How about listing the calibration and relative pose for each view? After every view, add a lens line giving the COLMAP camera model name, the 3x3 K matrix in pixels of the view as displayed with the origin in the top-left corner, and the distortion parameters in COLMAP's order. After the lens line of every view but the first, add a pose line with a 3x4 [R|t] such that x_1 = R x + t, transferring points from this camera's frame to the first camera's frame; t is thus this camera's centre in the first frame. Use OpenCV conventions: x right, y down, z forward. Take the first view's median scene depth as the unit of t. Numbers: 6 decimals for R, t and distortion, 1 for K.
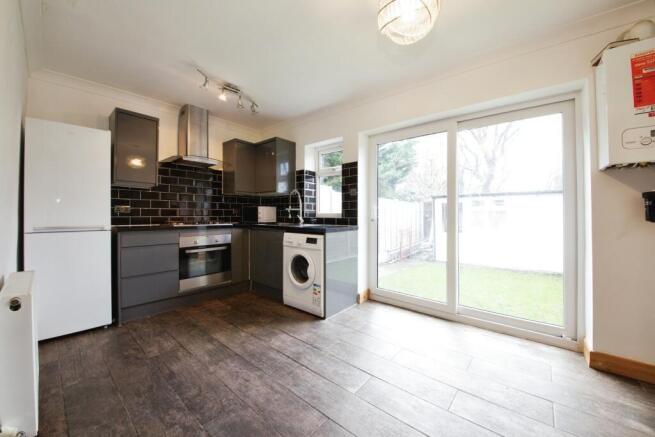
lens RADIAL K [[246.8, 0, 325.4], [0, 246.8, 215.6], [0, 0, 1]] dist [-0.000952, -0.007119]
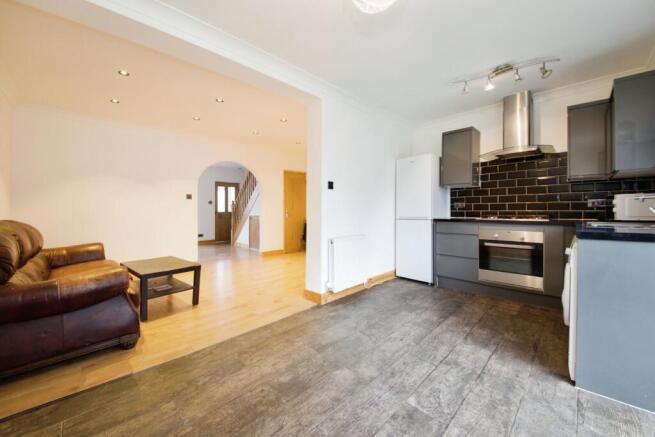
lens RADIAL K [[246.8, 0, 325.4], [0, 246.8, 215.6], [0, 0, 1]] dist [-0.000952, -0.007119]
pose [[-0.088078, 0.020867, -0.995895, 0.618391], [0.004484, 0.999779, 0.020551, -0.001035], [0.996104, -0.002656, -0.088152, 0.457909]]
